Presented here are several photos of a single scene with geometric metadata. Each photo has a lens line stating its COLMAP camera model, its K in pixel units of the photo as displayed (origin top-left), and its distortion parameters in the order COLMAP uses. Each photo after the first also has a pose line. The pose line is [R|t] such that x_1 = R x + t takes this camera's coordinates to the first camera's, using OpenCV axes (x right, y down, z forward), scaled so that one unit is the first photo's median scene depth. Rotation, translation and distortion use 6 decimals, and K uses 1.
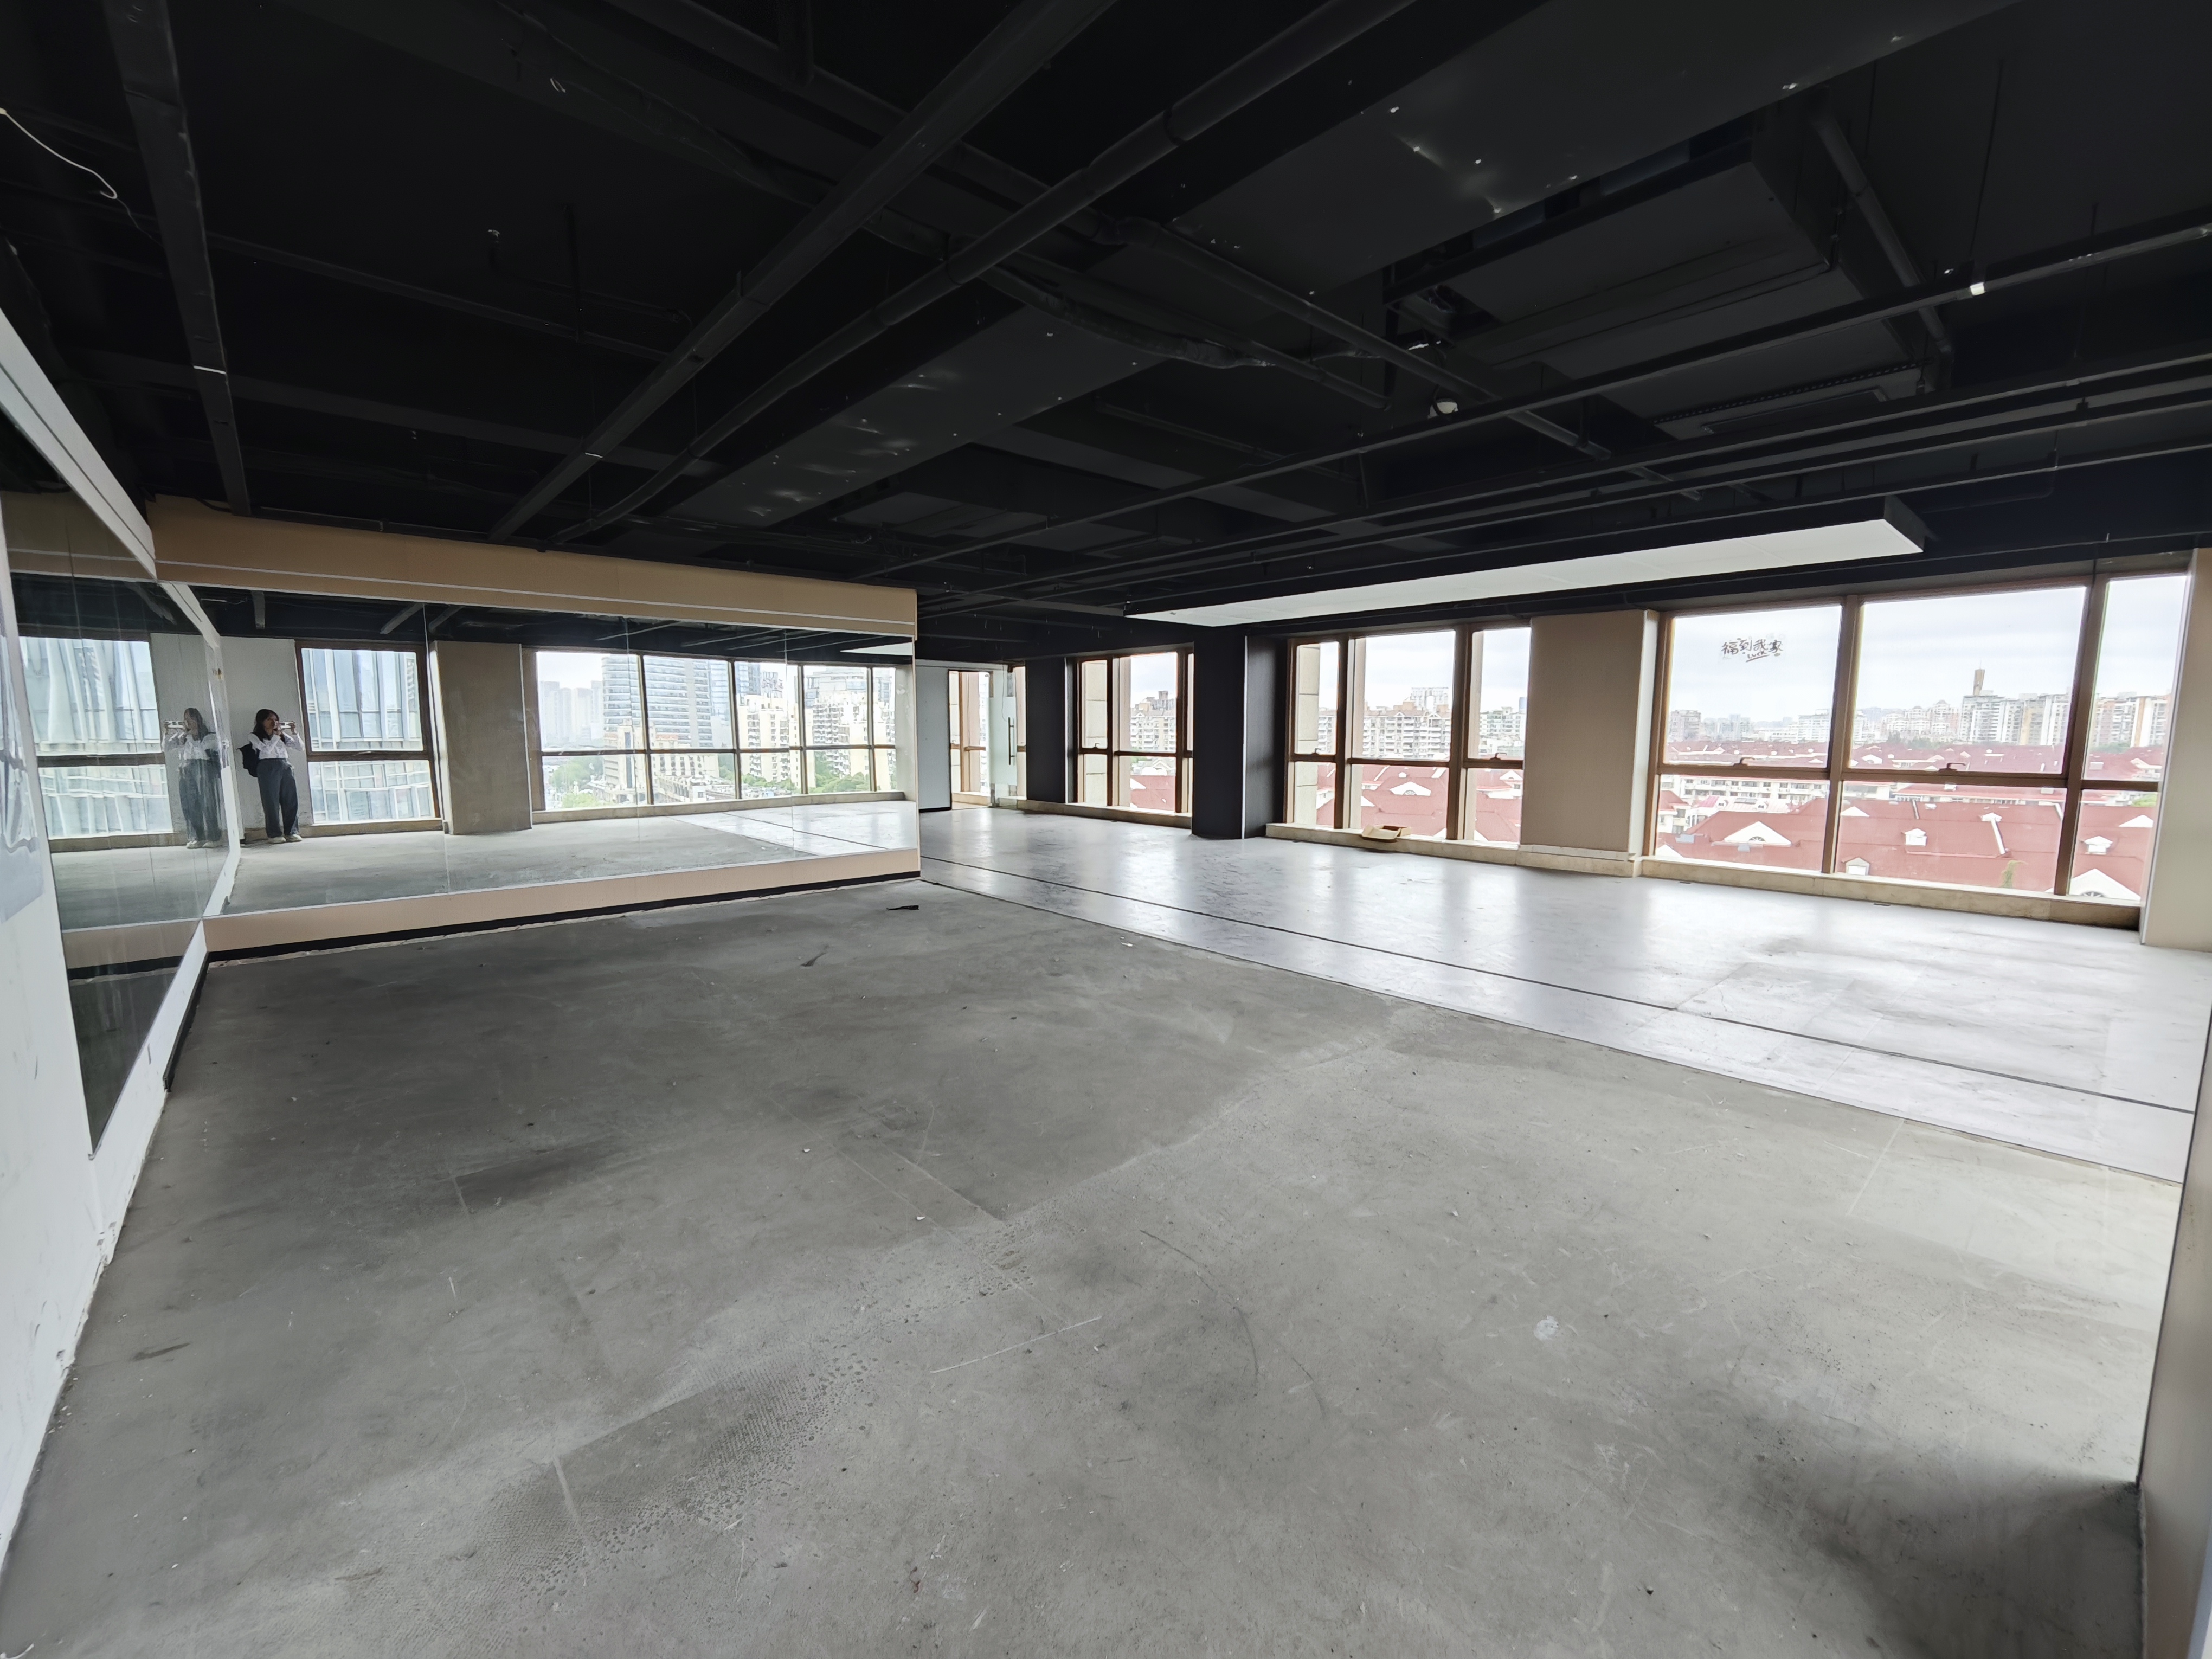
lens RADIAL K [[921.0, 0, 1107.9], [0, 921.0, 838.0], [0, 0, 1]] dist [-0.002538, 0.003643]
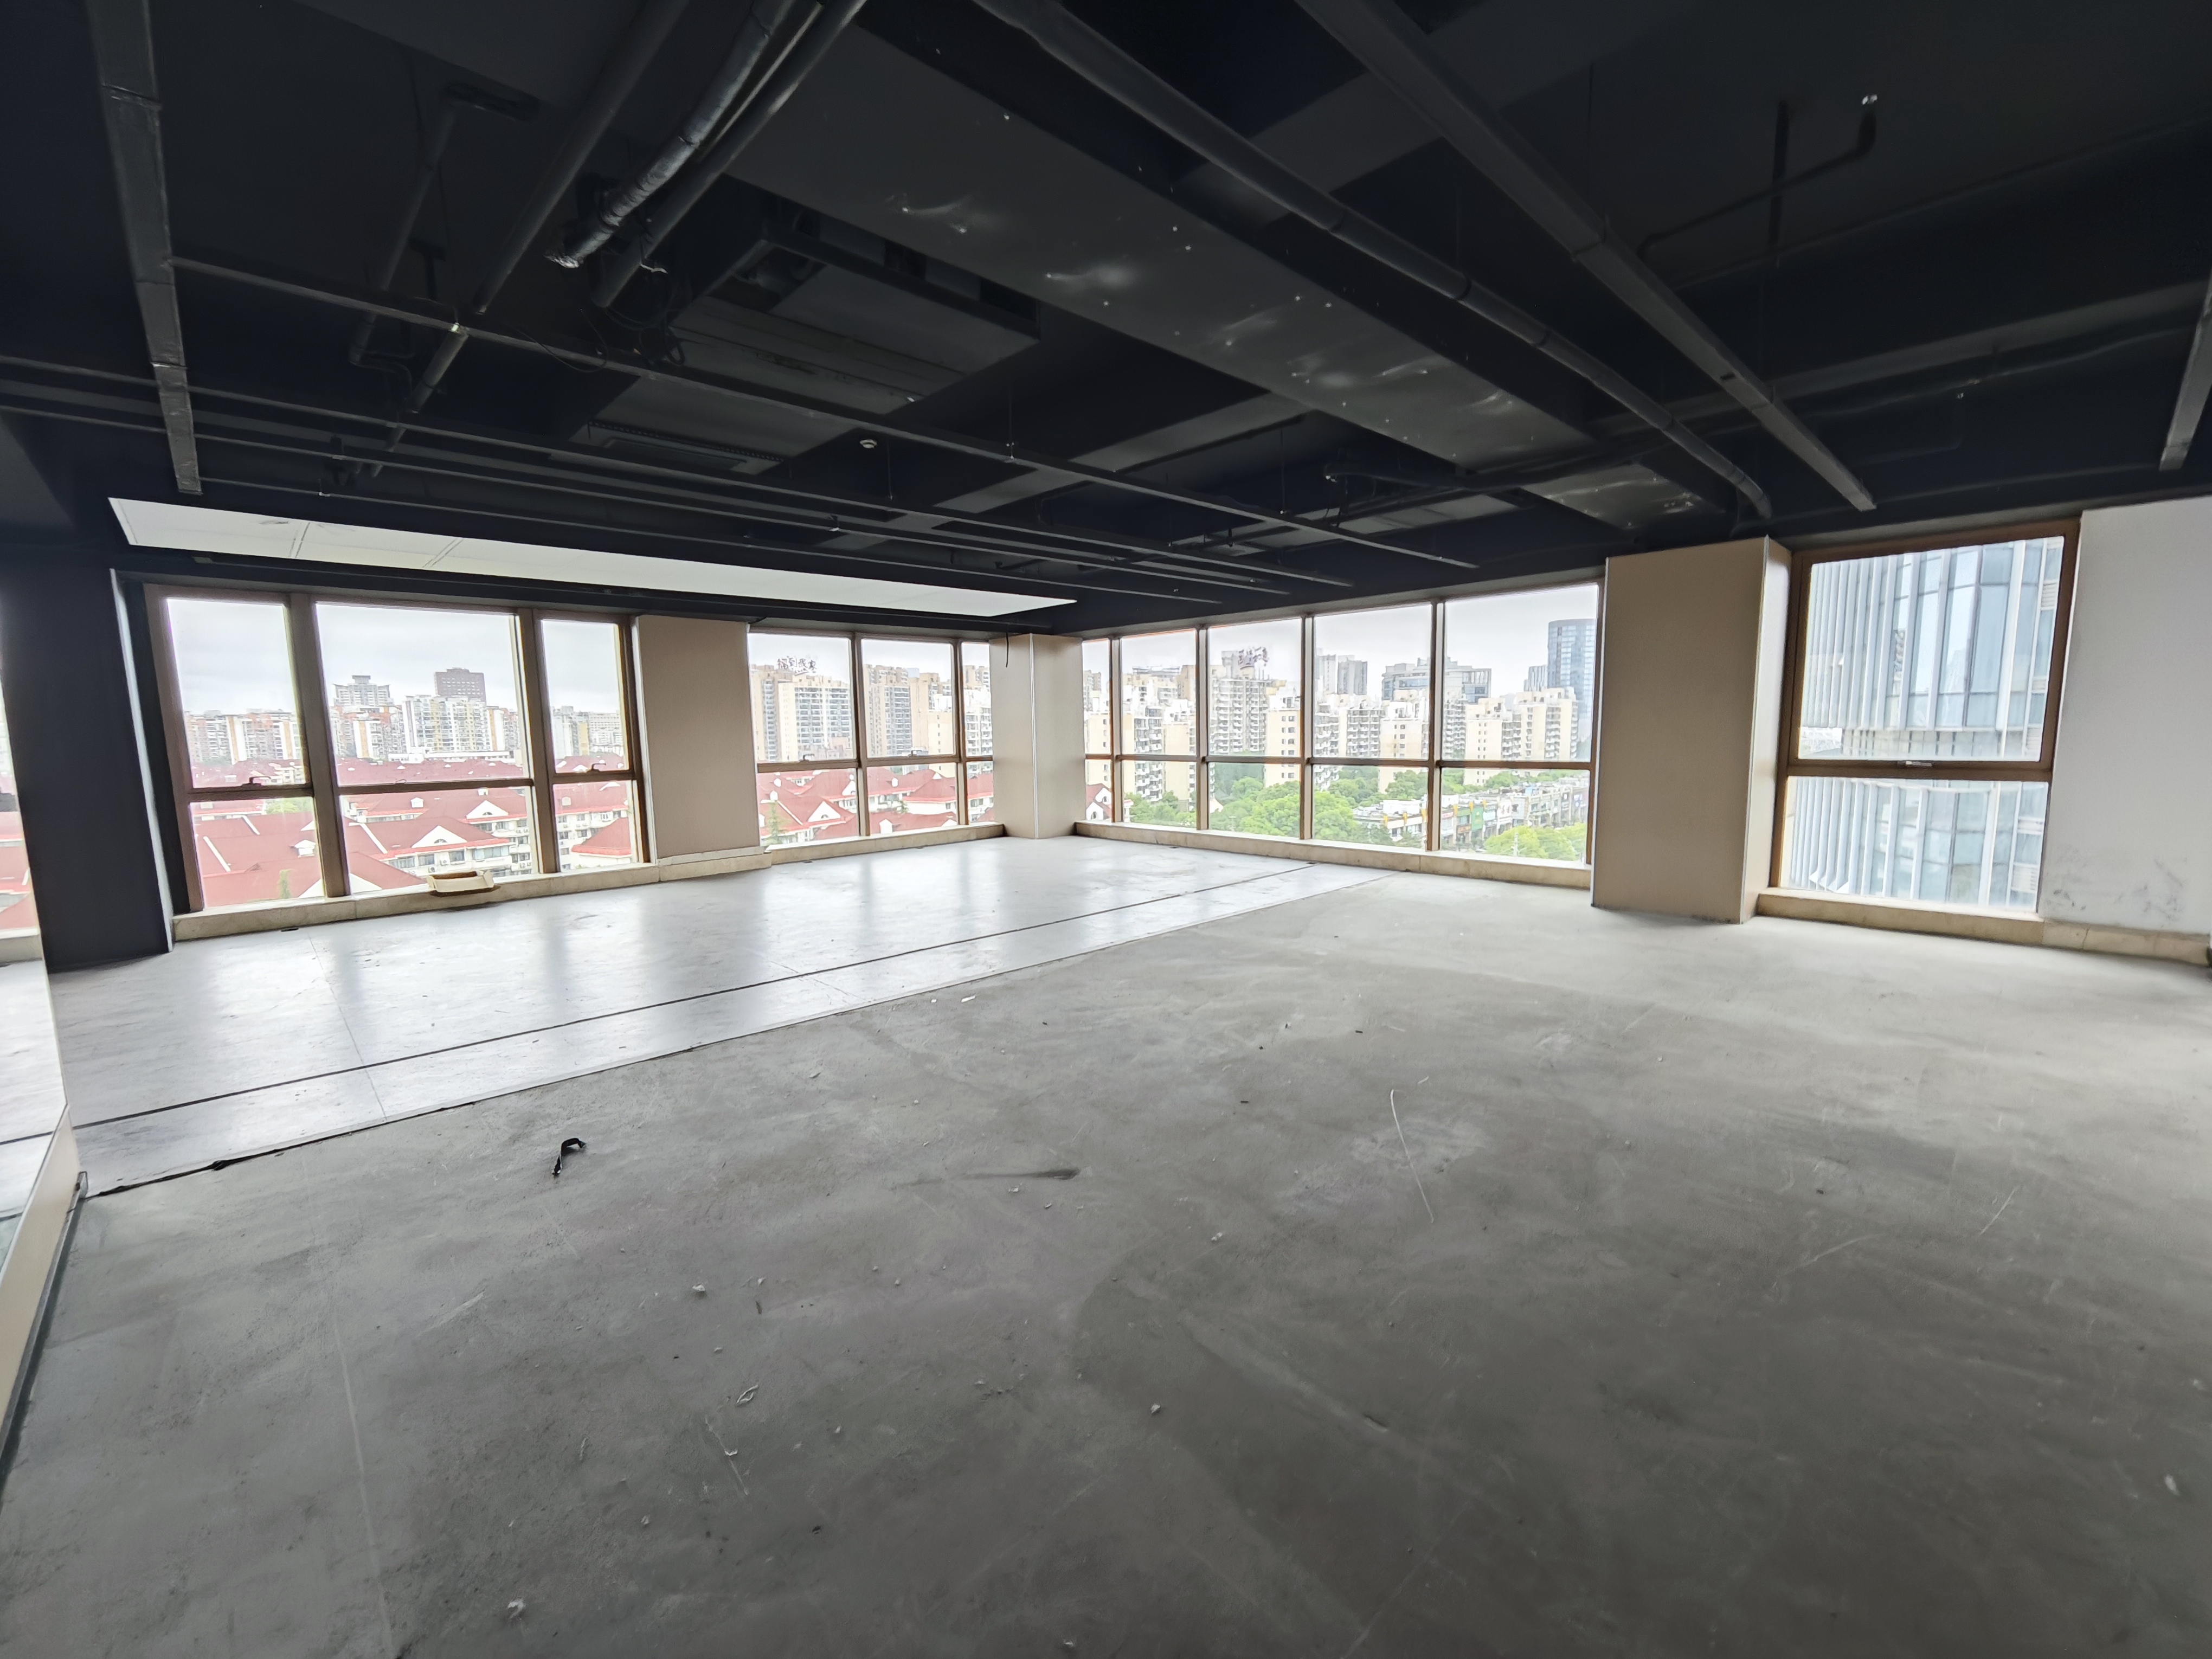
lens RADIAL K [[921.0, 0, 1108.0], [0, 921.0, 837.2], [0, 0, 1]] dist [-0.002538, 0.003643]
pose [[-0.042117, -0.120726, 0.991792, -0.590719], [0.139962, 0.982171, 0.125499, -0.081487], [-0.989261, 0.144099, -0.024469, 0.688293]]
